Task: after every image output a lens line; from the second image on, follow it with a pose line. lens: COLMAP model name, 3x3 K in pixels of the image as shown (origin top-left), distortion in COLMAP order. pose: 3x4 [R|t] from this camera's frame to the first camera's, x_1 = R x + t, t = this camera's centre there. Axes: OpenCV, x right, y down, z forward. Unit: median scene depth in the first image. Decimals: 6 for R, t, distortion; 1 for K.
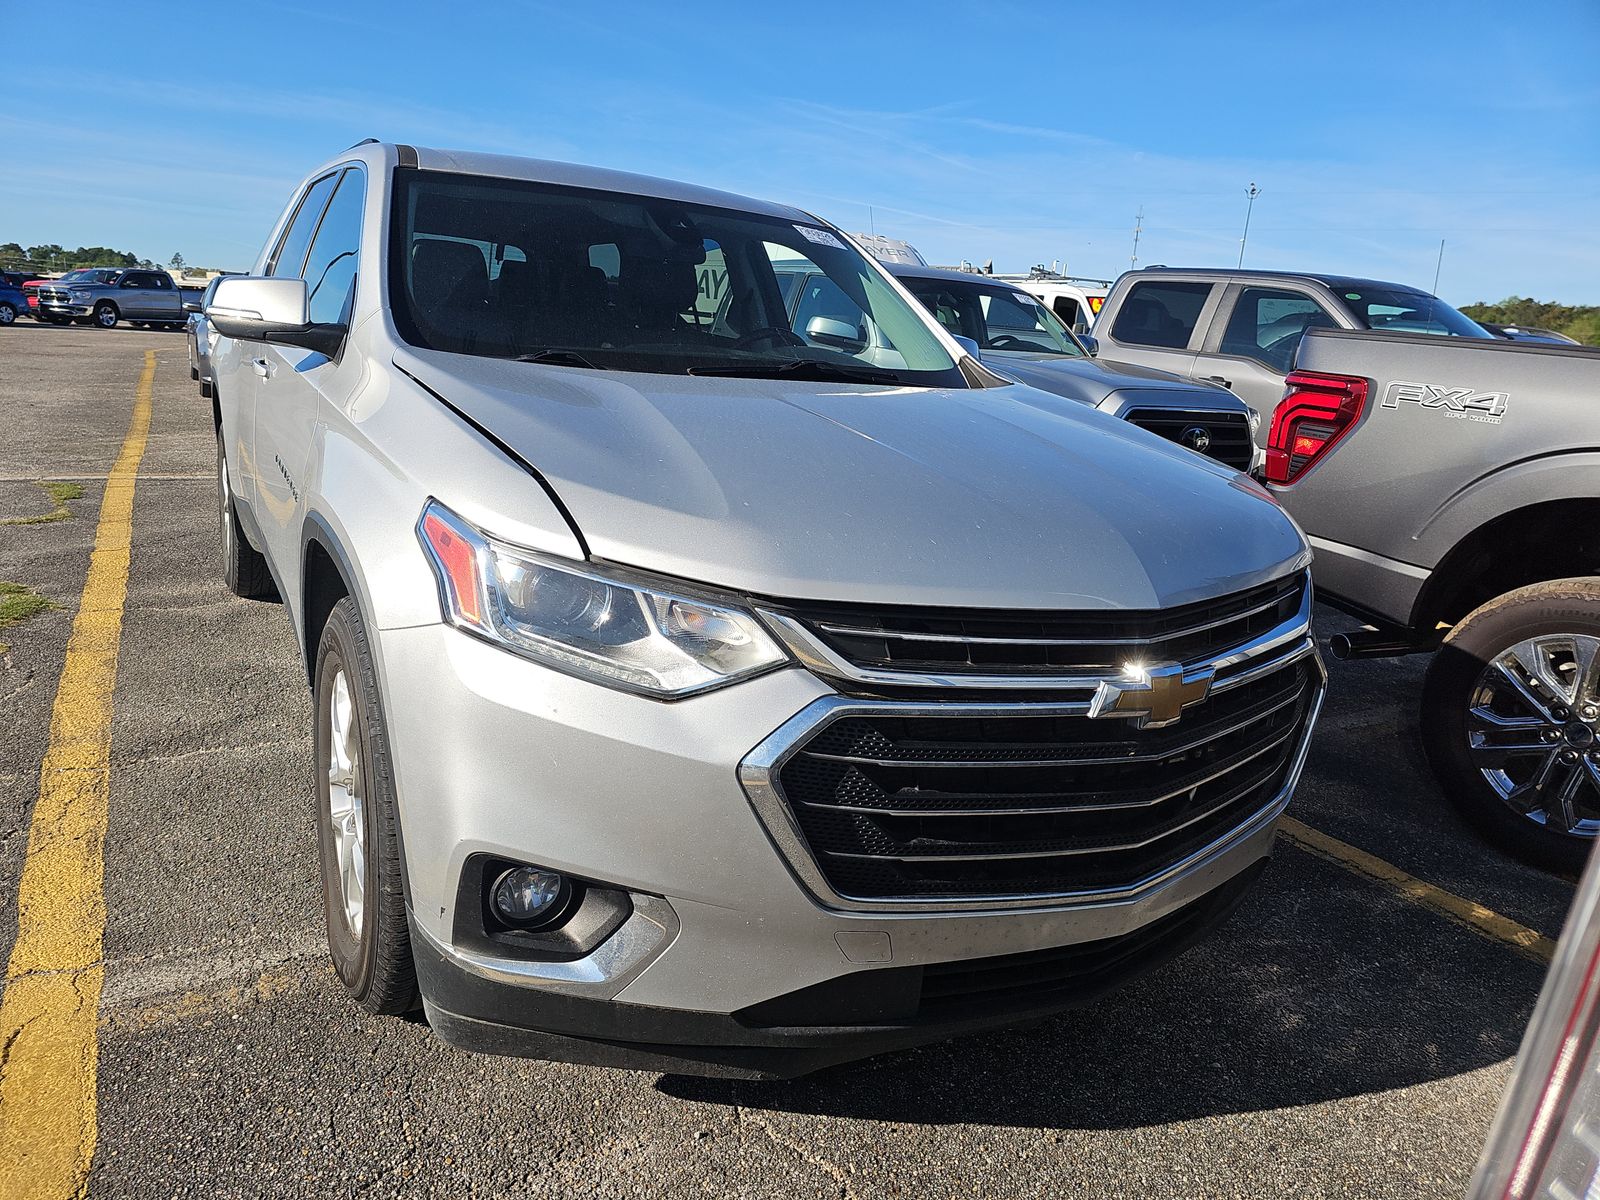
lens RADIAL K [[1066.2, 0, 794.4], [0, 1066.2, 574.8], [0, 0, 1]] dist [0.052576, -0.051794]
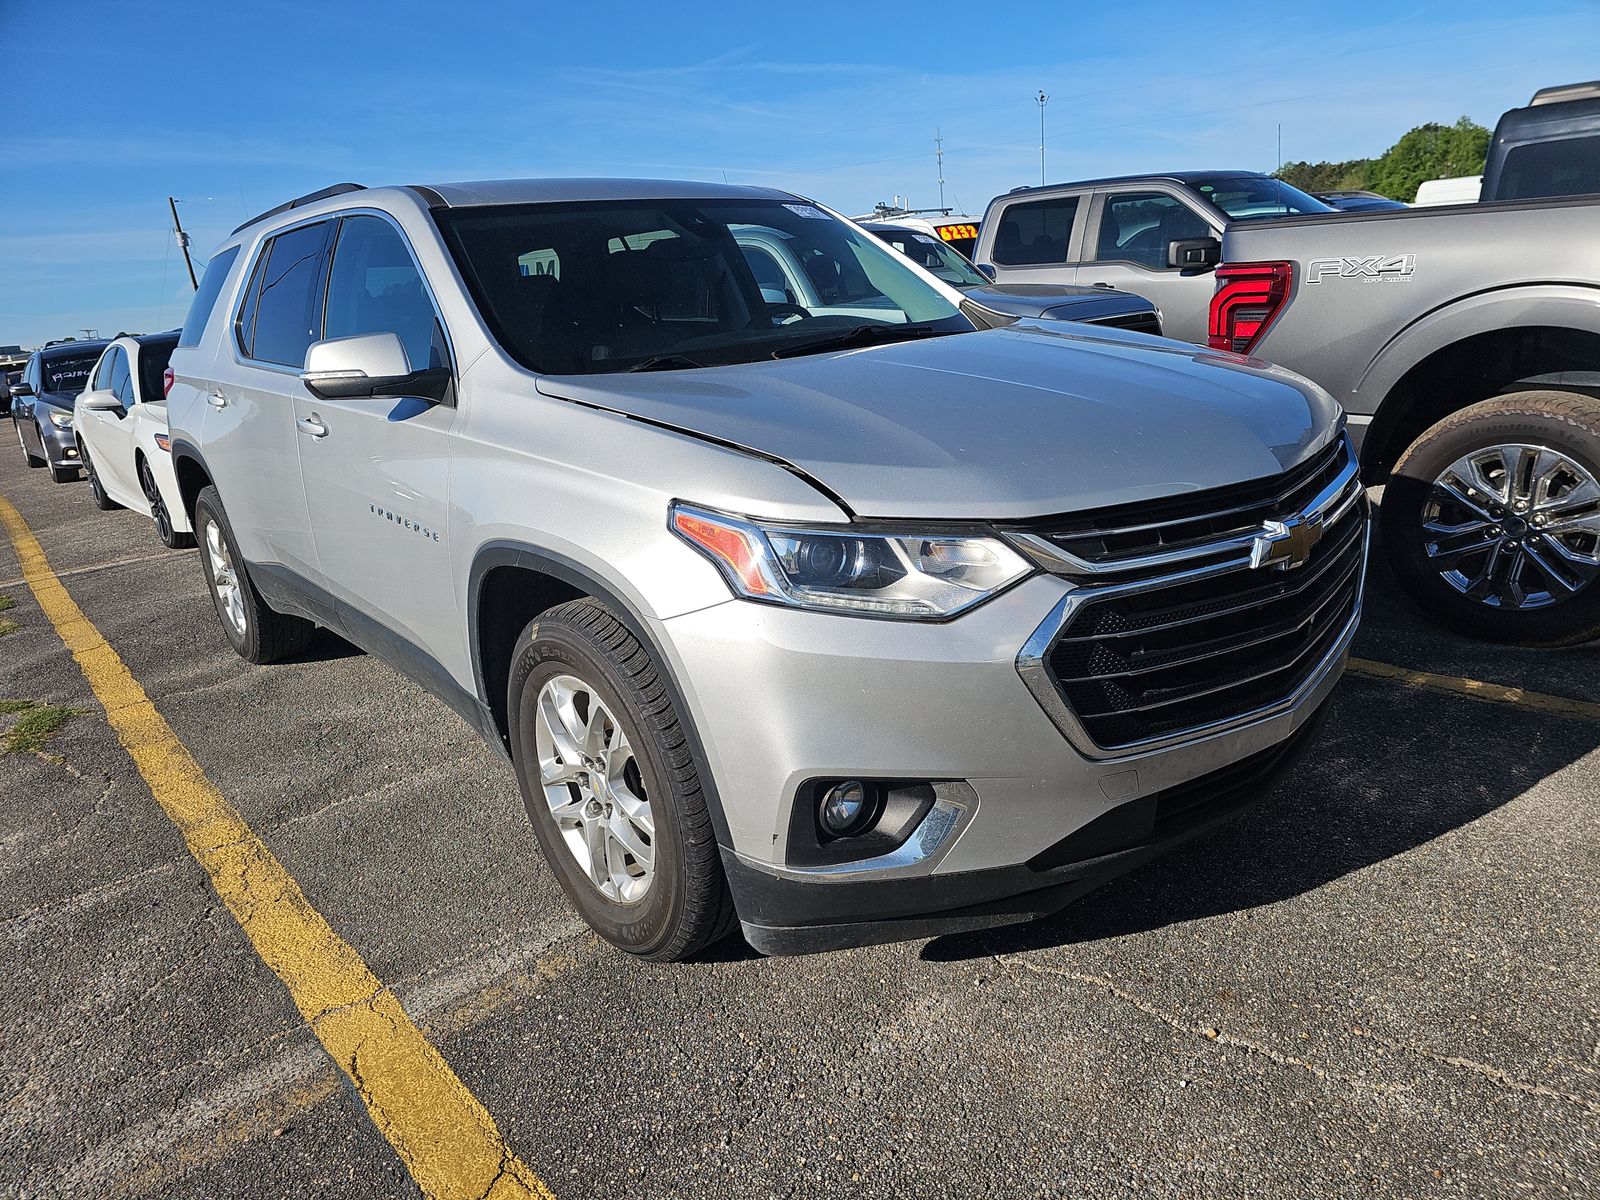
lens RADIAL K [[1078.2, 0, 800.0], [0, 1078.2, 600.0], [0, 0, 1]] dist [0.069337, -0.073092]
pose [[0.969680, -0.203832, 0.134808, -0.281869], [0.196388, 0.978267, 0.066527, -0.012758], [-0.145438, -0.038035, 0.988636, -0.120806]]
